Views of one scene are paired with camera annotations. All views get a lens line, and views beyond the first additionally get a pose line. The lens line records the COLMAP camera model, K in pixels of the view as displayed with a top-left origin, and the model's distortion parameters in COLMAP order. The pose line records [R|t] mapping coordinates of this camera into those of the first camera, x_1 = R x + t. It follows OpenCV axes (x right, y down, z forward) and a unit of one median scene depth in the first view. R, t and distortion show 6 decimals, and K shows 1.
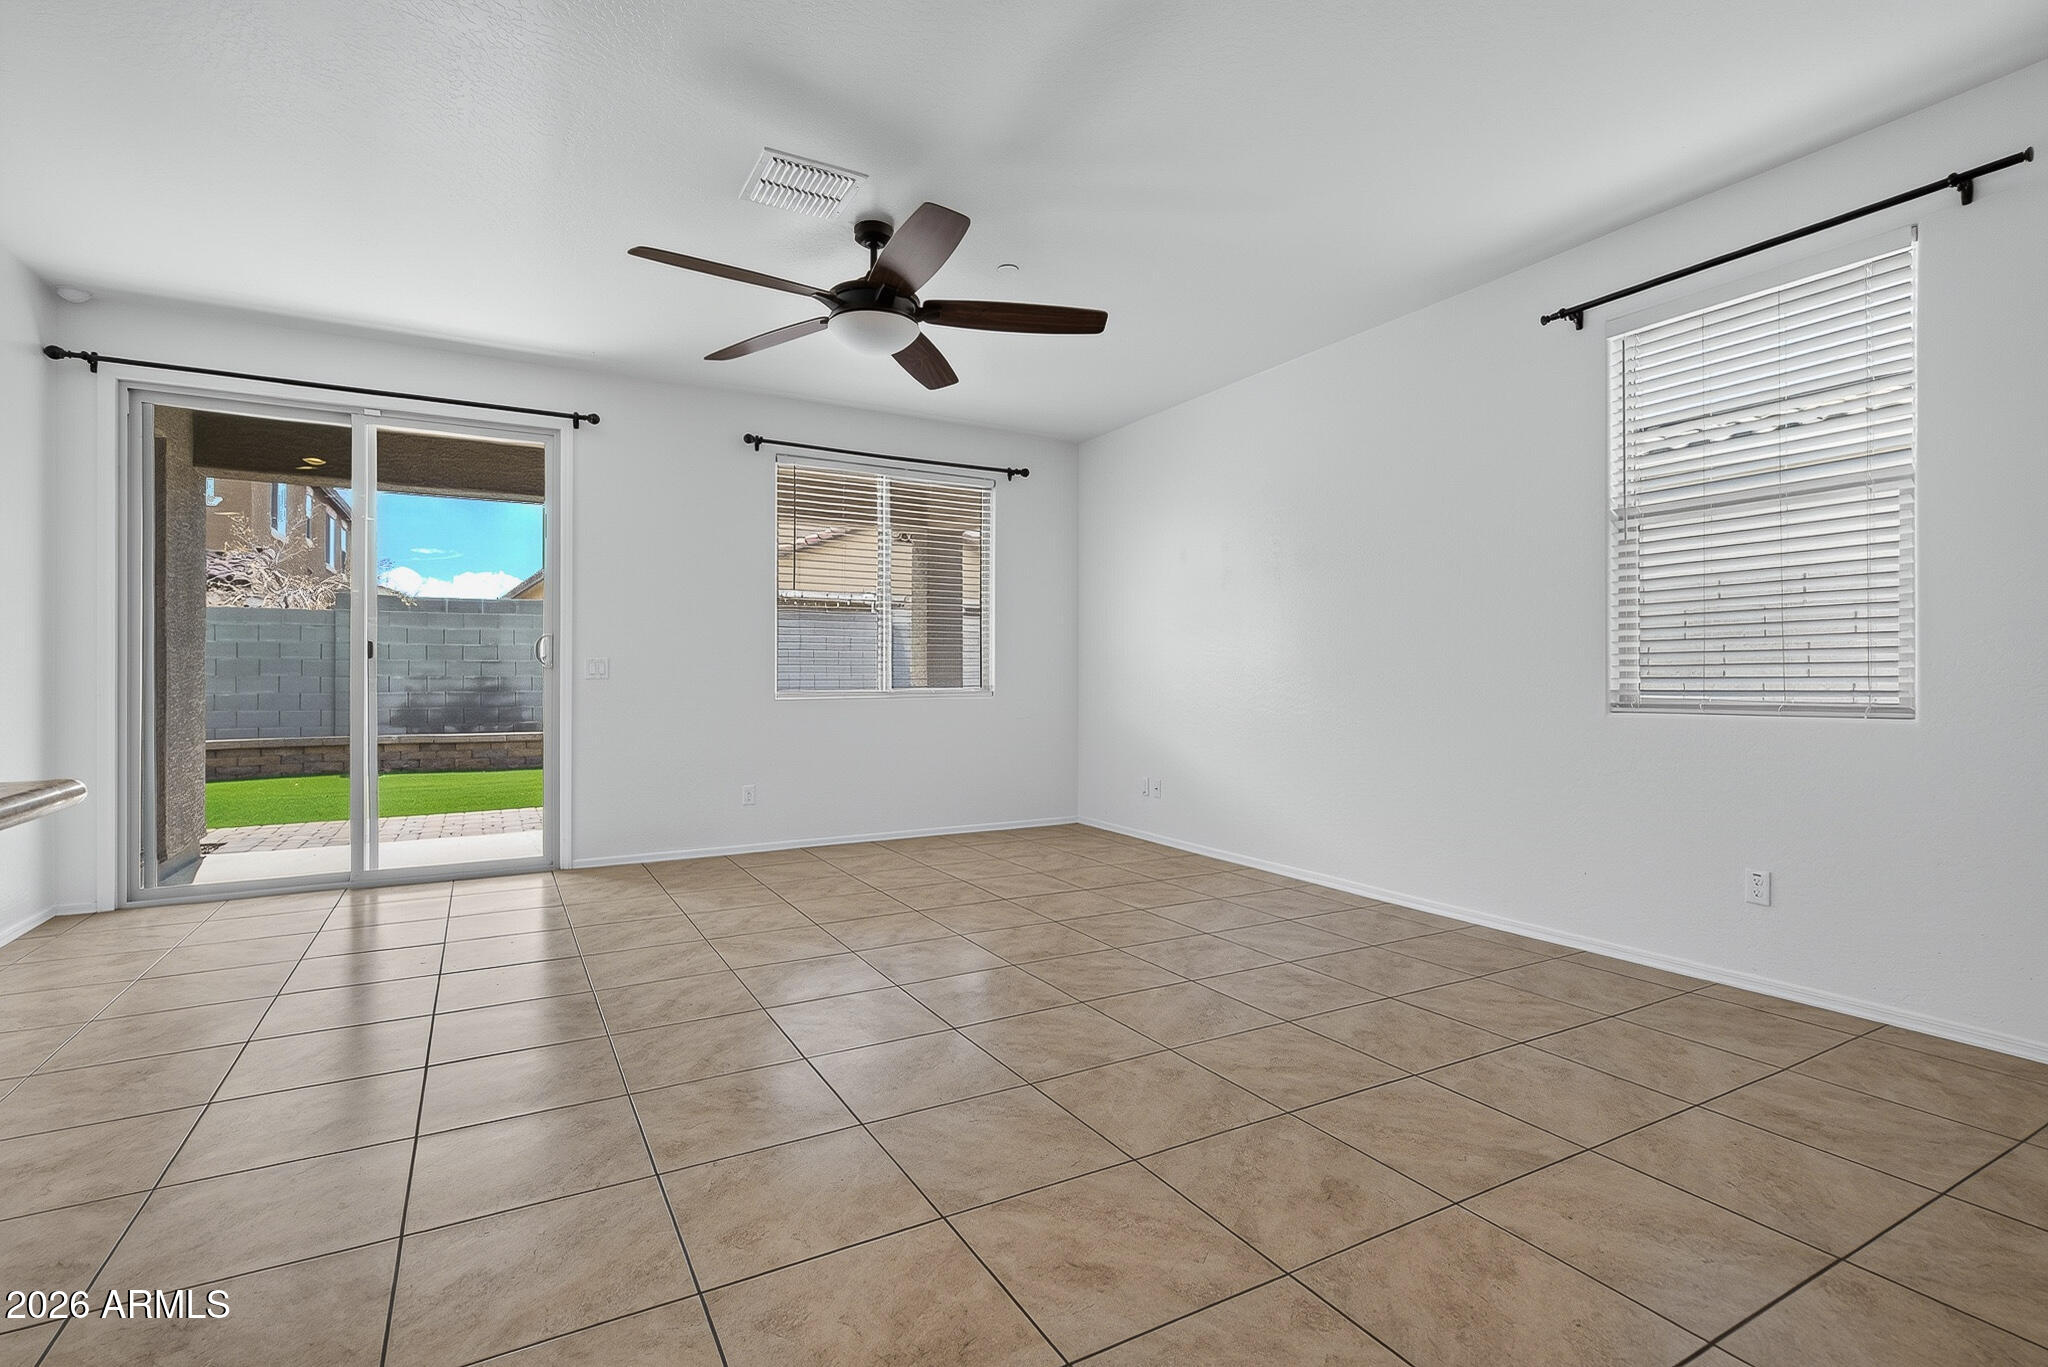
lens RADIAL K [[941.2, 0, 1022.0], [0, 941.2, 711.4], [0, 0, 1]] dist [0.000894, 0.000062]
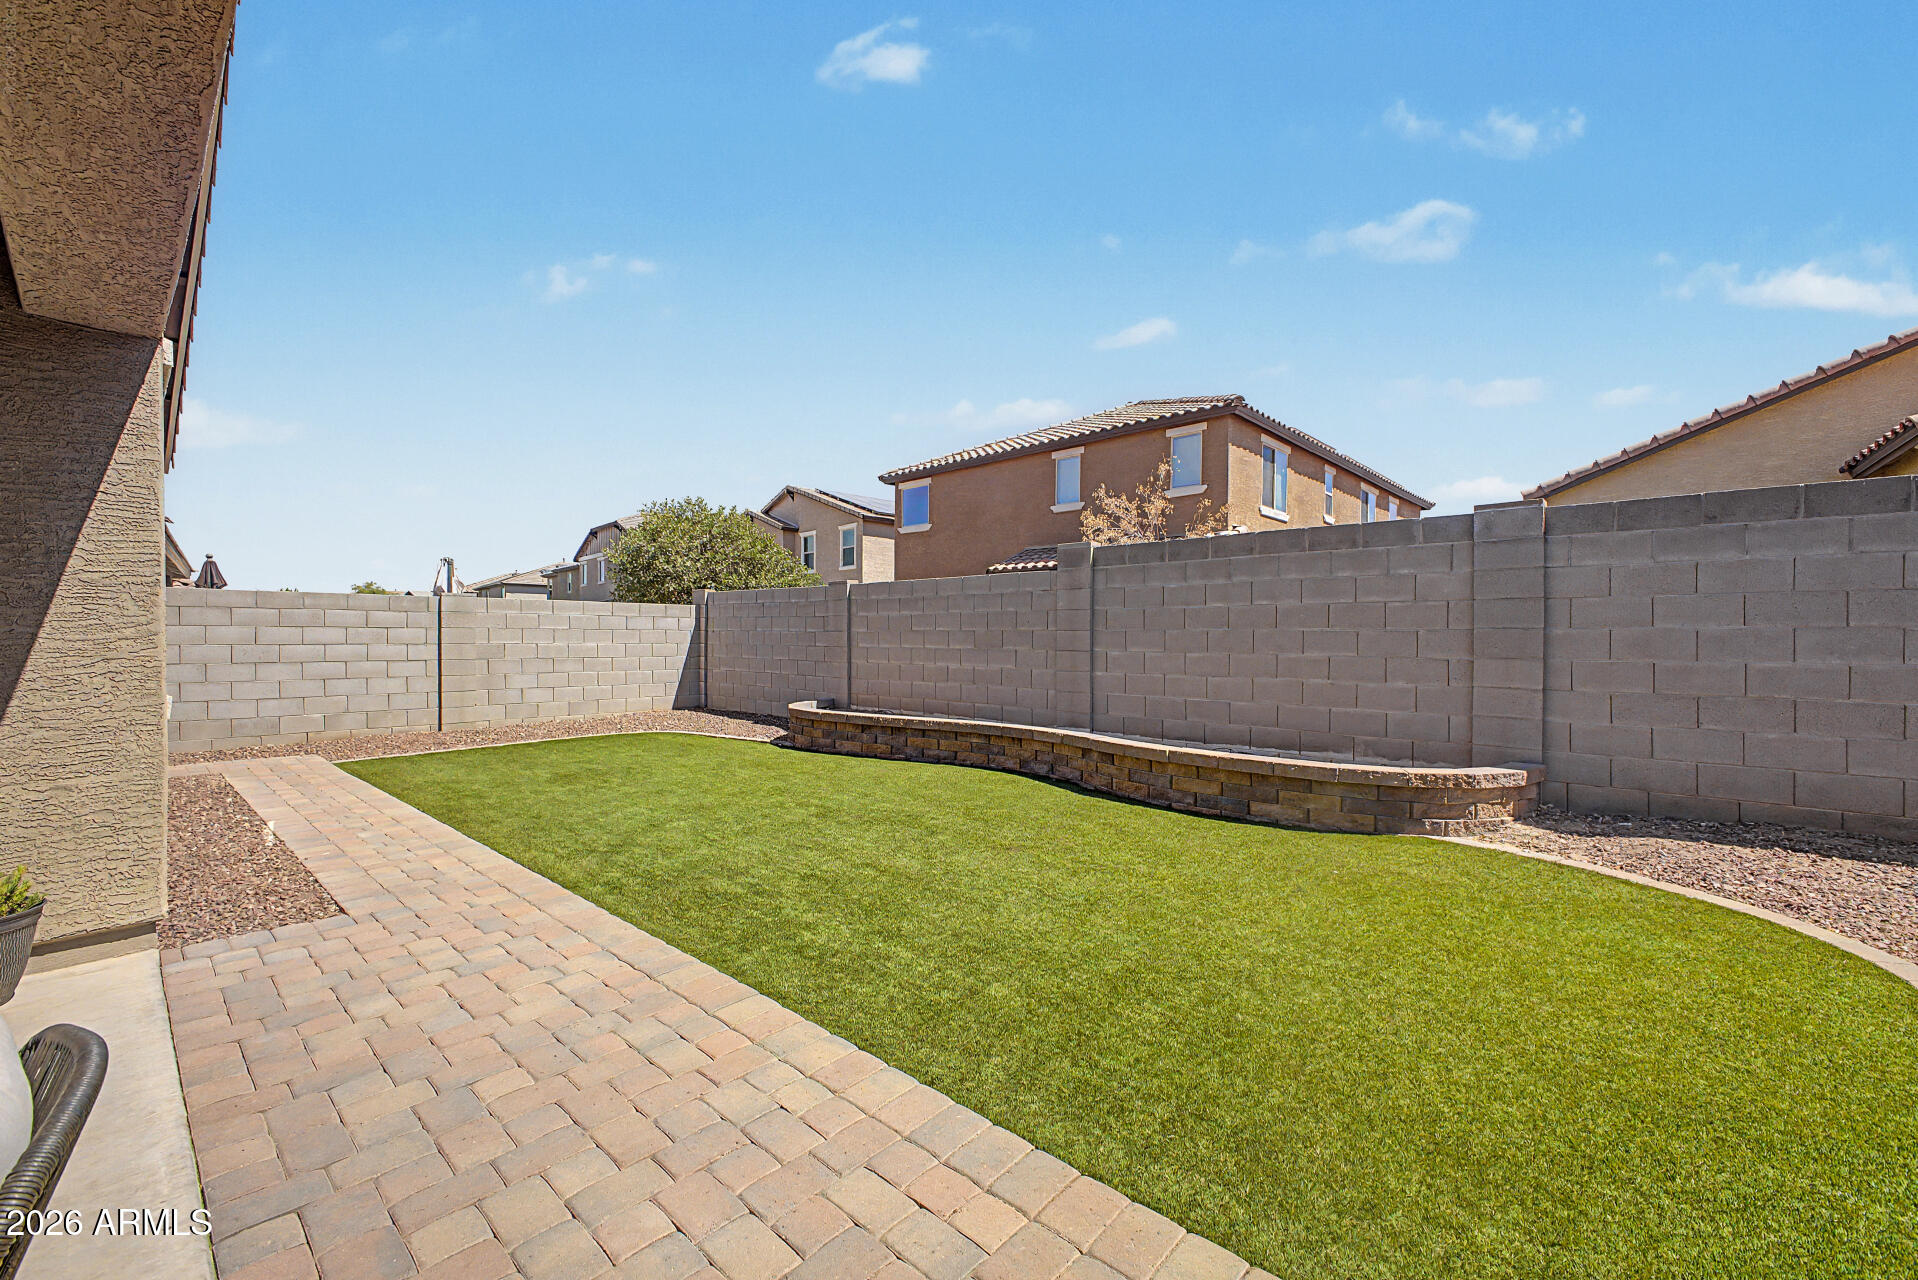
lens RADIAL K [[773.1, 0, 959.6], [0, 773.1, 629.9], [0, 0, 1]] dist [0.048207, -0.026690]
pose [[0.315425, -0.005297, -0.948936, -0.207313], [-0.038035, 0.999110, -0.018220, -0.071094], [0.948188, 0.041840, 0.314943, 1.276293]]
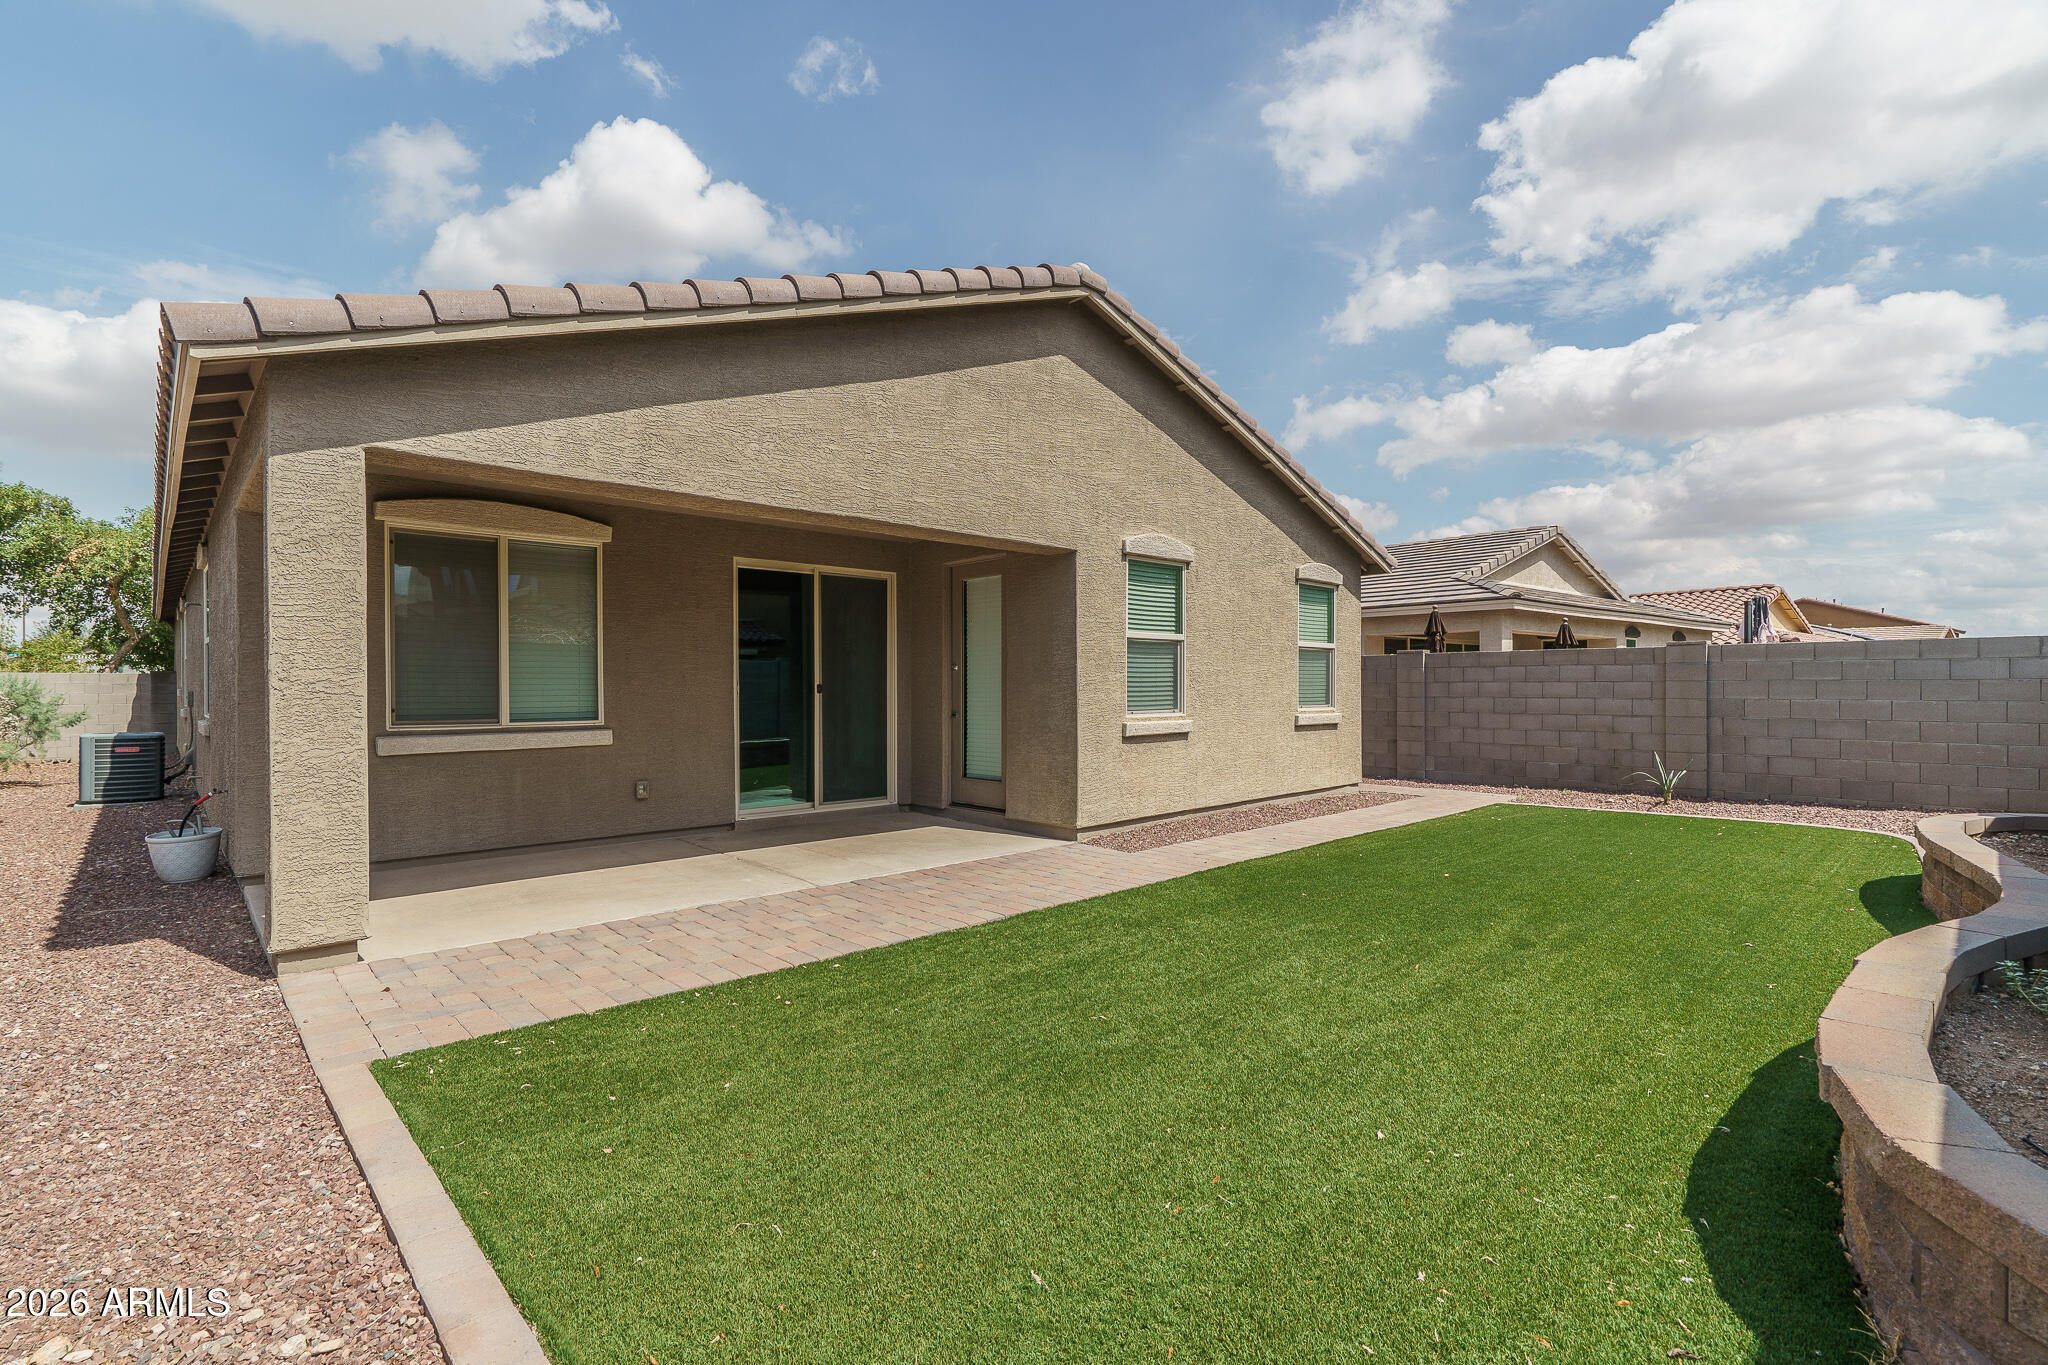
lens RADIAL K [[919.9, 0, 1020.0], [0, 919.9, 686.9], [0, 0, 1]] dist [-0.001816, -0.000382]
pose [[-0.969594, 0.004463, -0.244679, -0.473744], [-0.004038, 0.999406, 0.034234, -0.105981], [0.244686, 0.034181, -0.969000, 2.121931]]
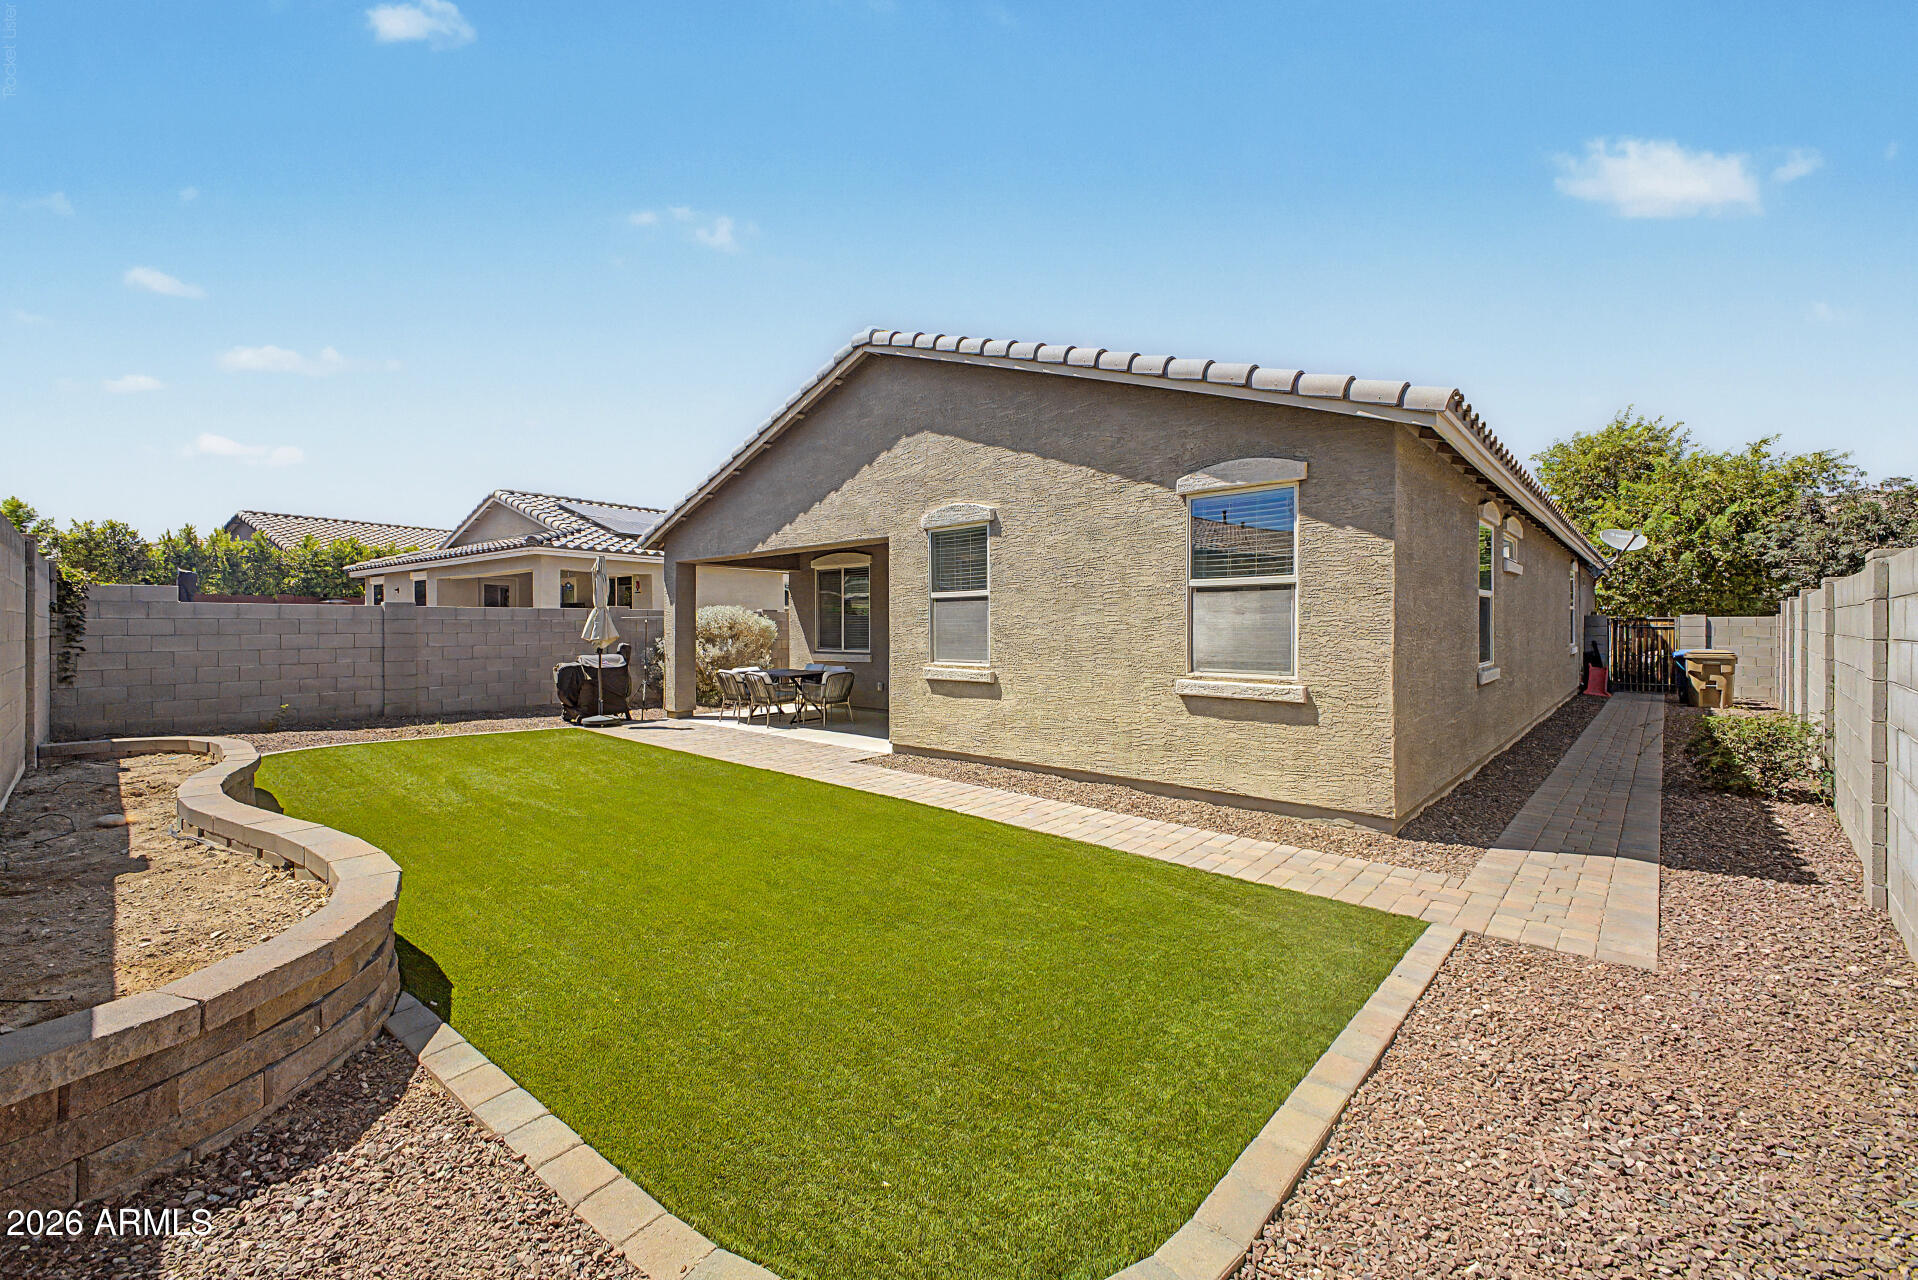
lens RADIAL K [[773.1, 0, 959.6], [0, 773.1, 629.9], [0, 0, 1]] dist [0.048207, -0.026690]
pose [[-0.309494, -0.001123, 0.950901, -2.202445], [0.032794, 0.999392, 0.011854, -0.090349], [-0.950336, 0.034853, -0.309269, 1.260665]]
